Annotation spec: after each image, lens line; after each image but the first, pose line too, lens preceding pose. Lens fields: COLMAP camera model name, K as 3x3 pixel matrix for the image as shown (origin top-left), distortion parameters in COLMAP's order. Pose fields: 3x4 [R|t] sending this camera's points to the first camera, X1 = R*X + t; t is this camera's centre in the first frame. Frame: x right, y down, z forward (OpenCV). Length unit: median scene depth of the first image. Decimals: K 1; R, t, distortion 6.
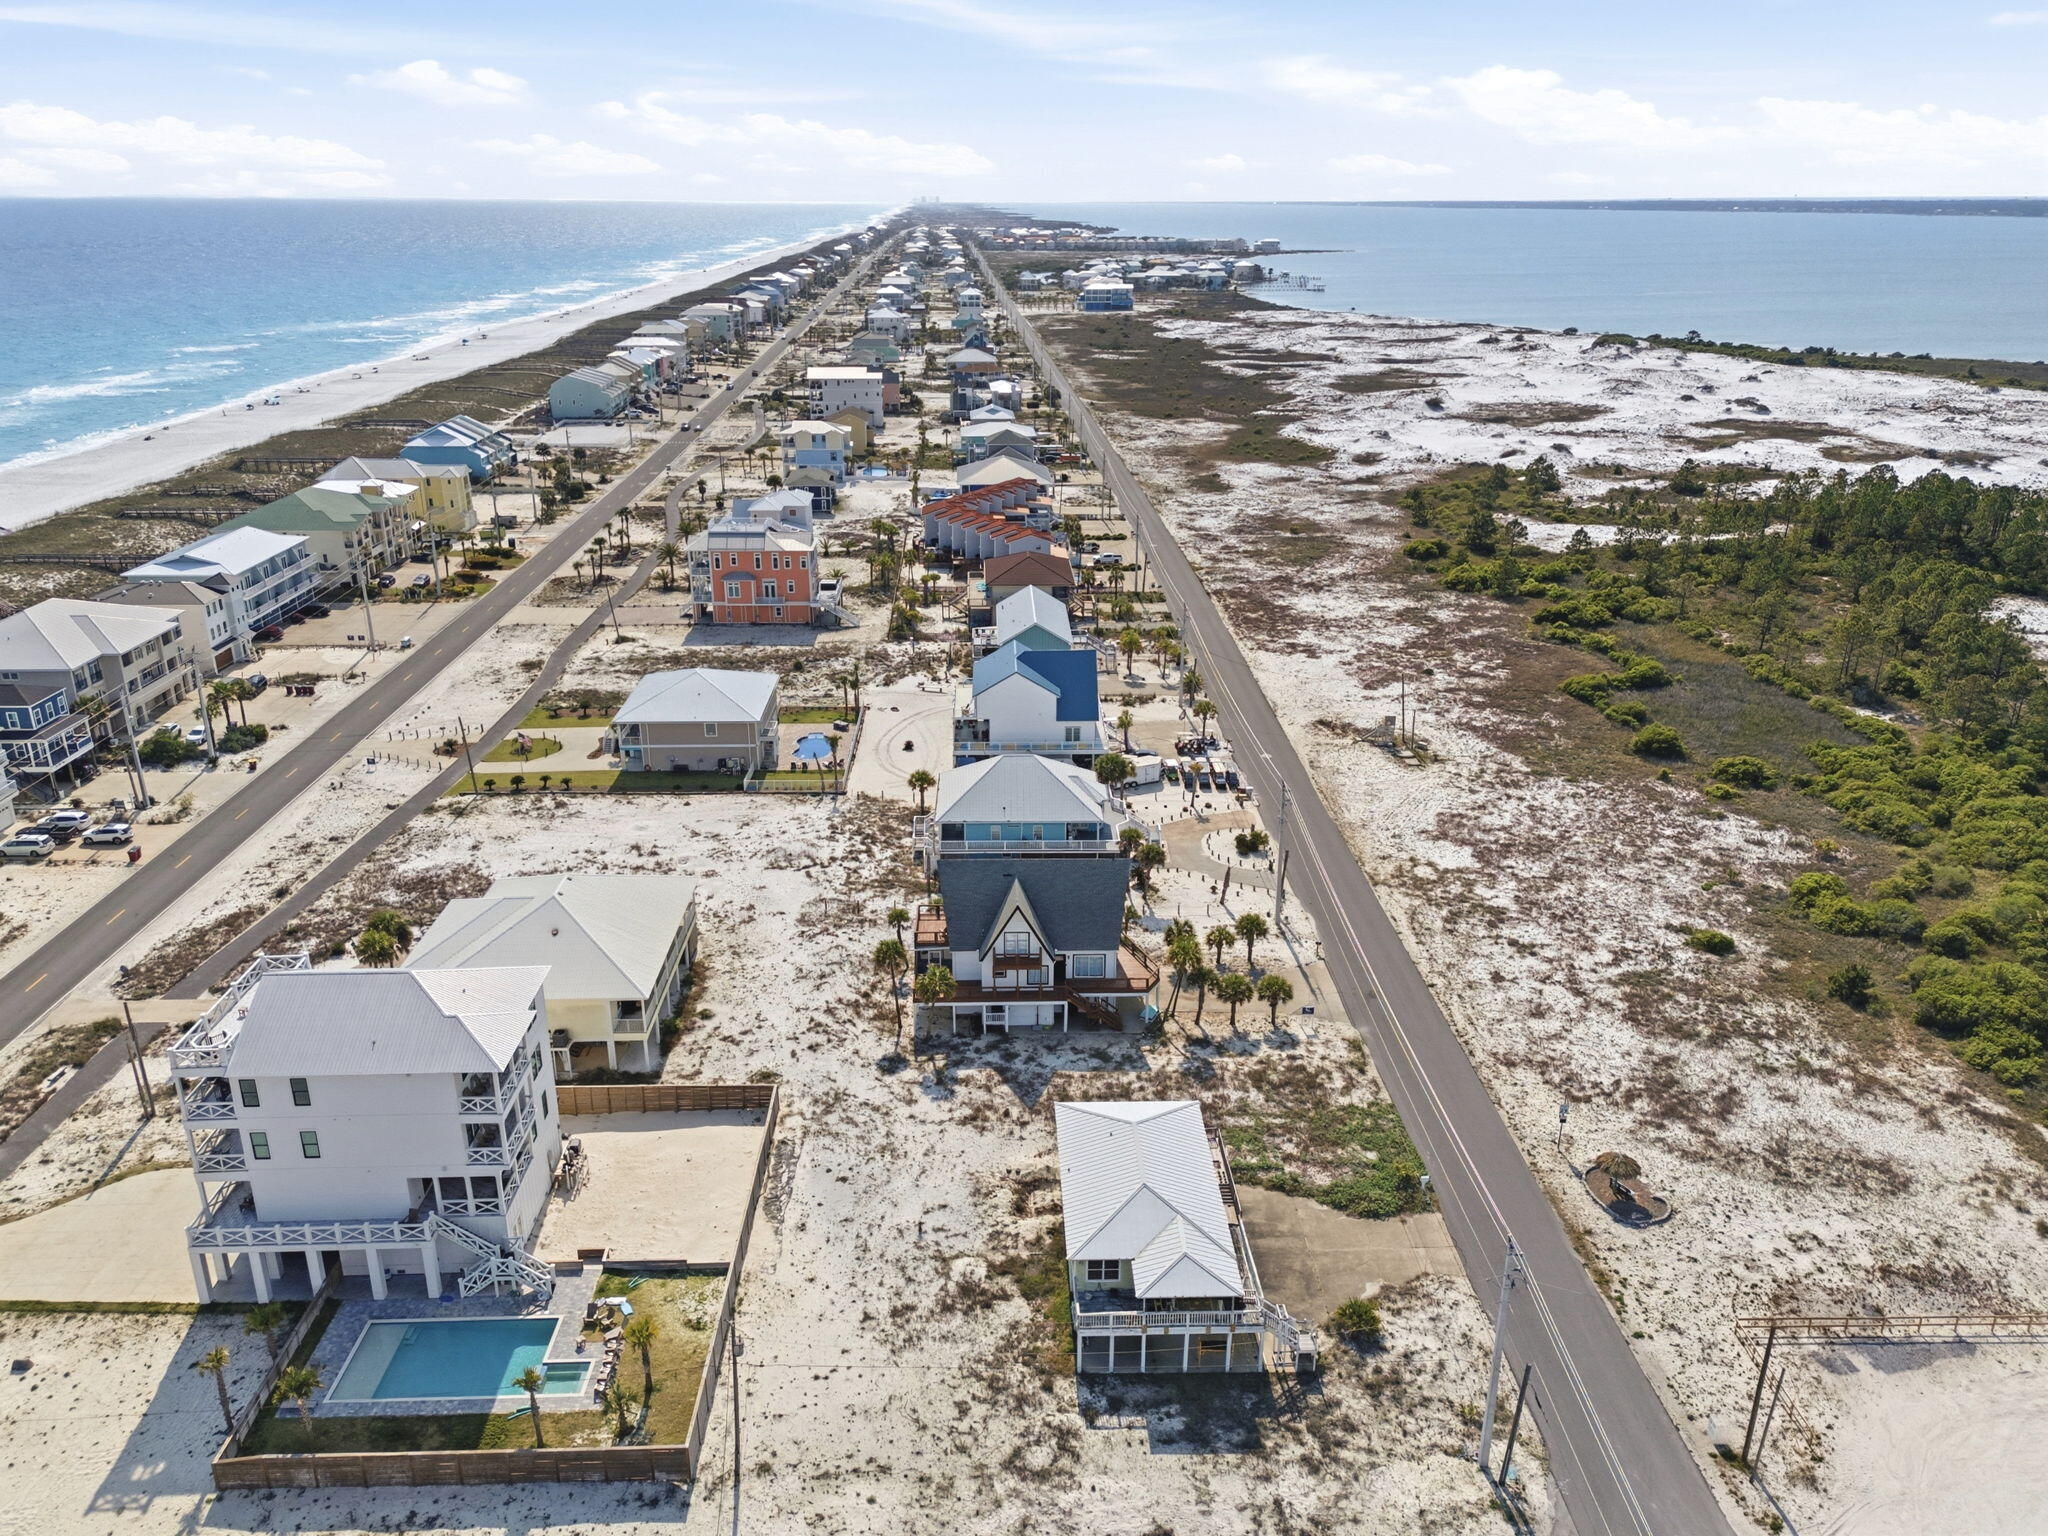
lens RADIAL K [[1504.8, 0, 1024.0], [0, 1504.8, 768.0], [0, 0, 1]] dist [0.078309, -0.077867]
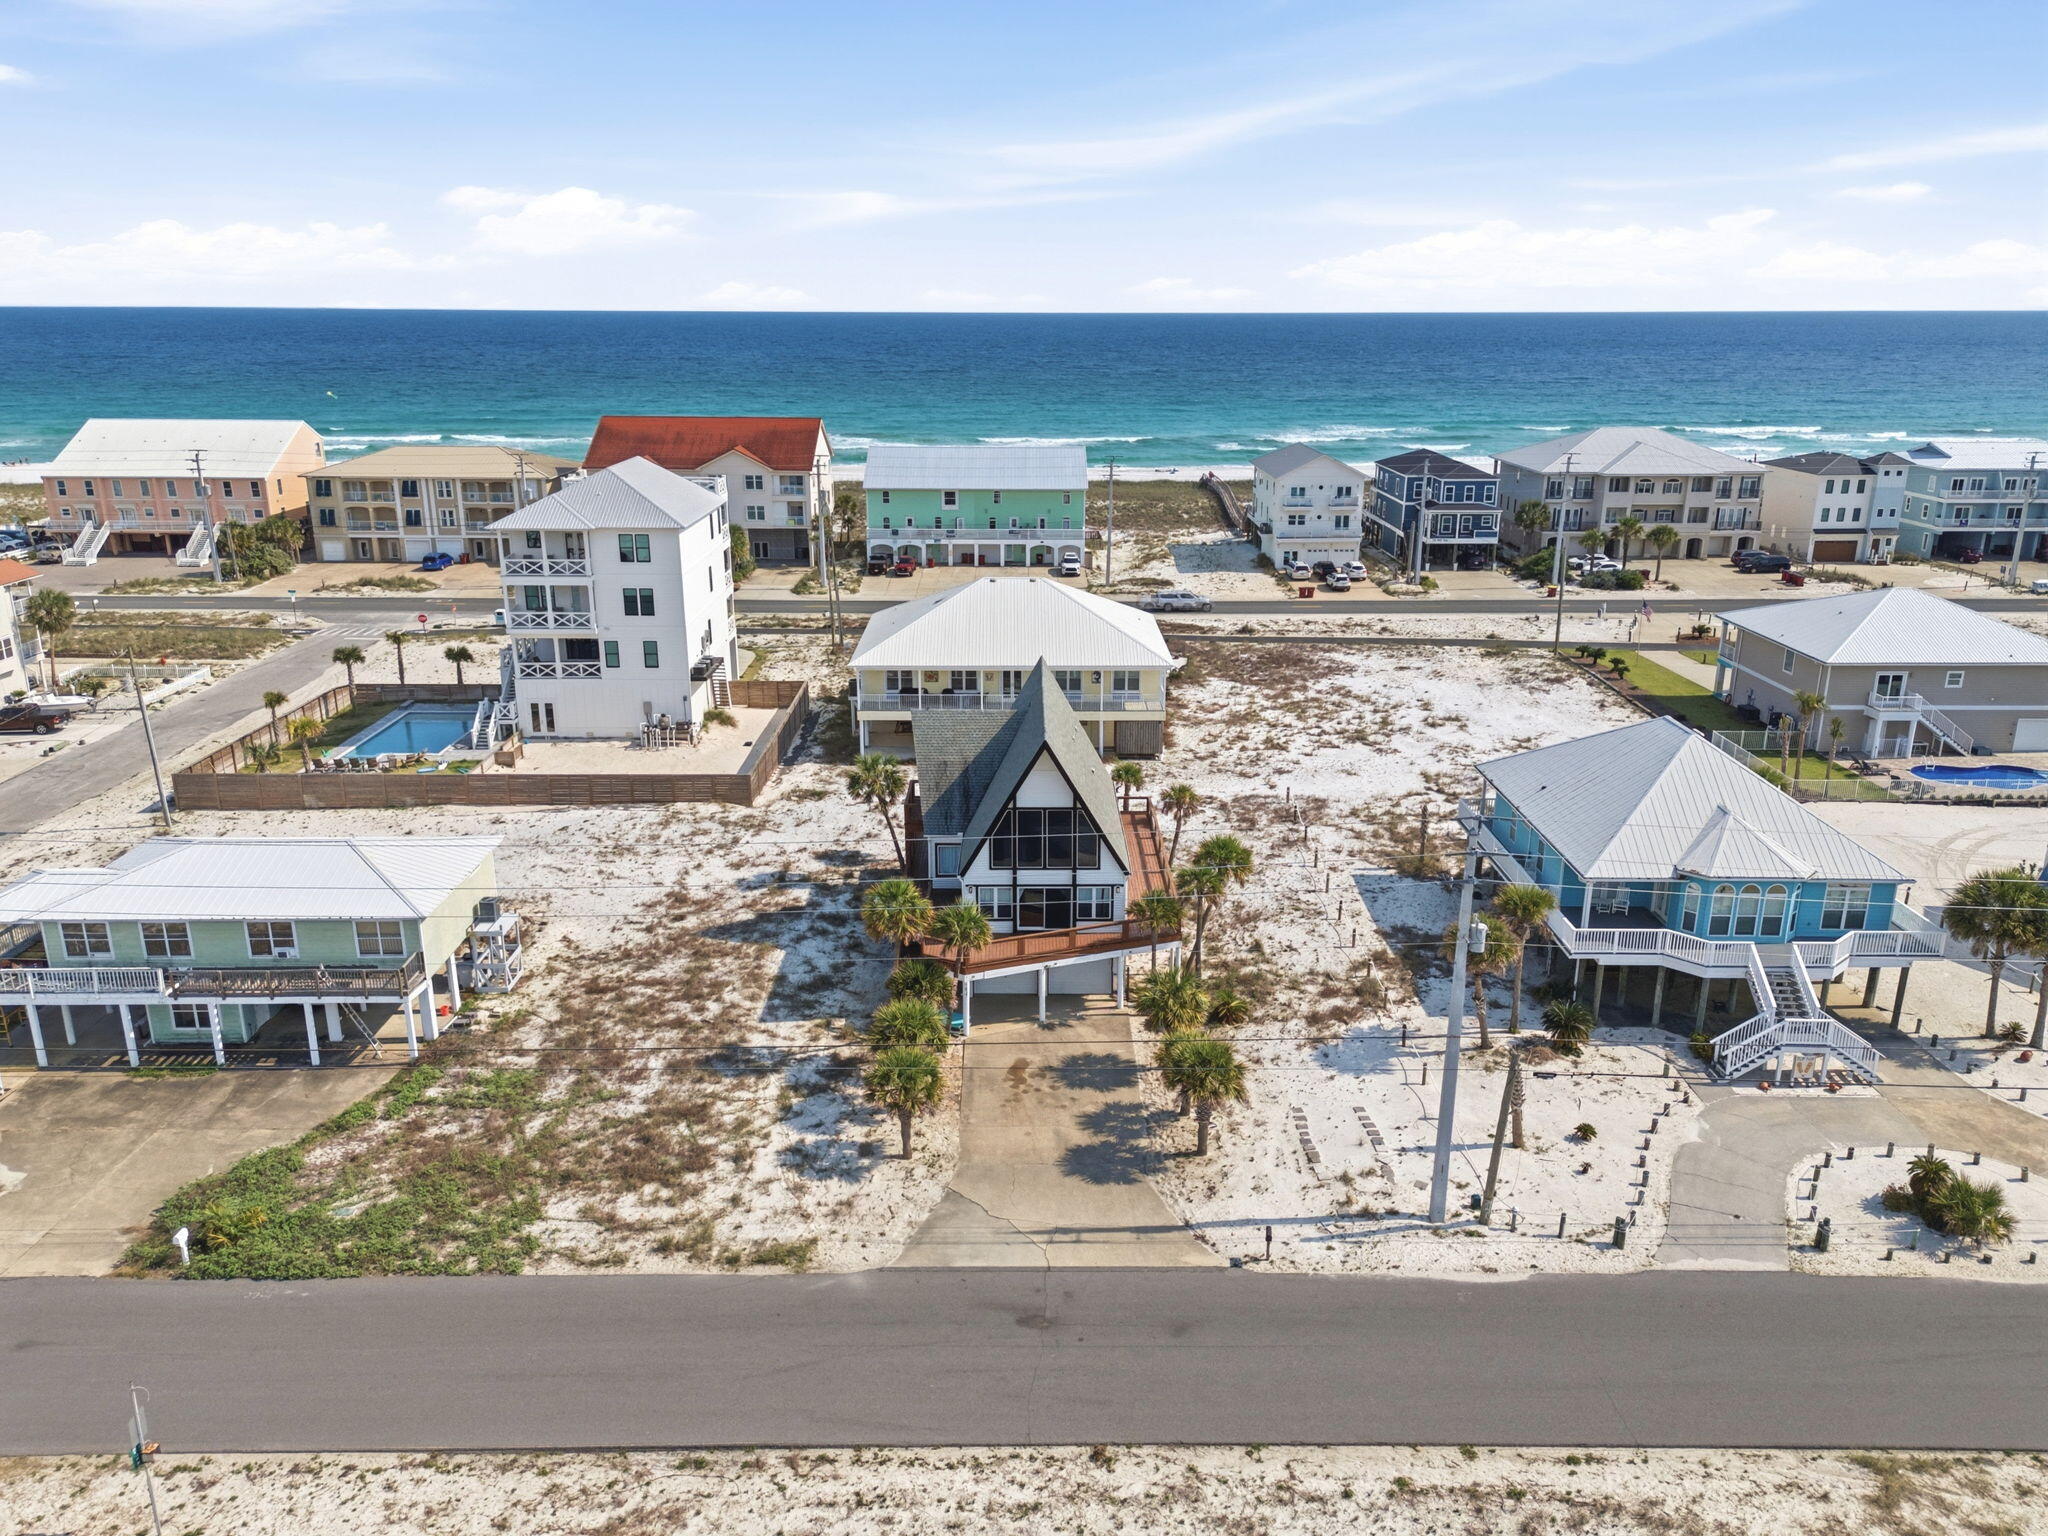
lens RADIAL K [[1504.8, 0, 1024.0], [0, 1504.8, 768.0], [0, 0, 1]] dist [0.078309, -0.077867]
pose [[-0.018786, 0.288629, -0.957257, 0.562300], [-0.354274, 0.893385, 0.276323, -0.067778], [0.934953, 0.344322, 0.085470, 0.969121]]
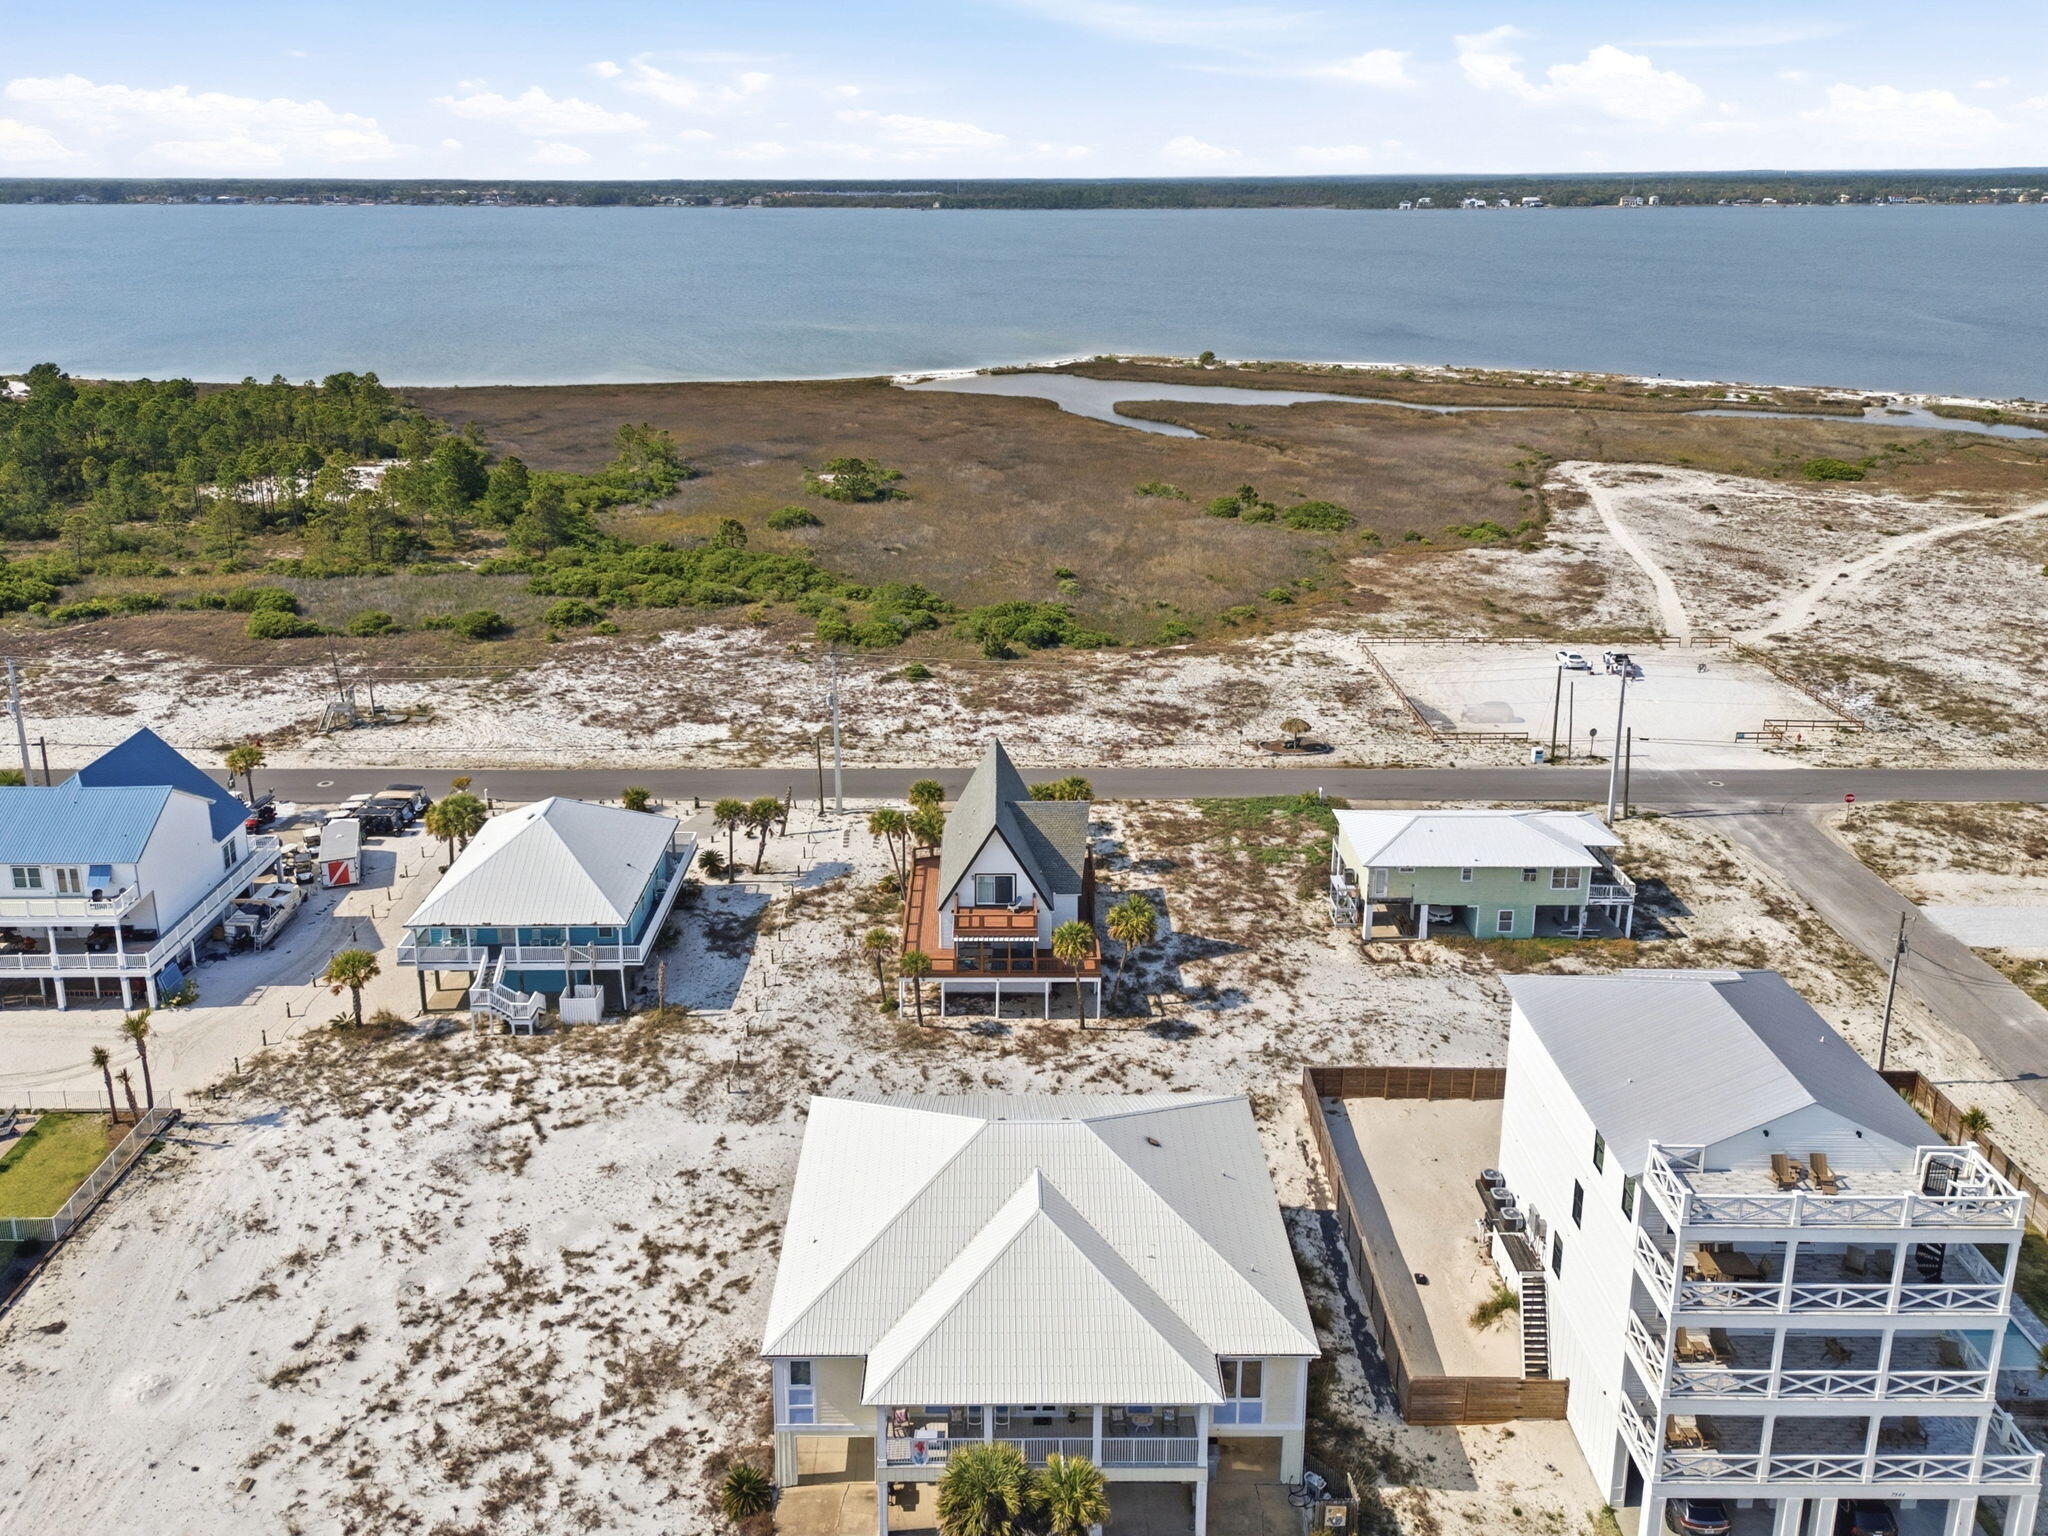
lens RADIAL K [[1535.0, 0, 988.6], [0, 1535.0, 673.6], [0, 0, 1]] dist [0.076842, -0.073509]
pose [[0.022476, -0.305352, 0.951974, -0.774375], [0.354390, 0.892815, 0.278009, -0.222628], [-0.934828, 0.331122, 0.128281, 0.892289]]
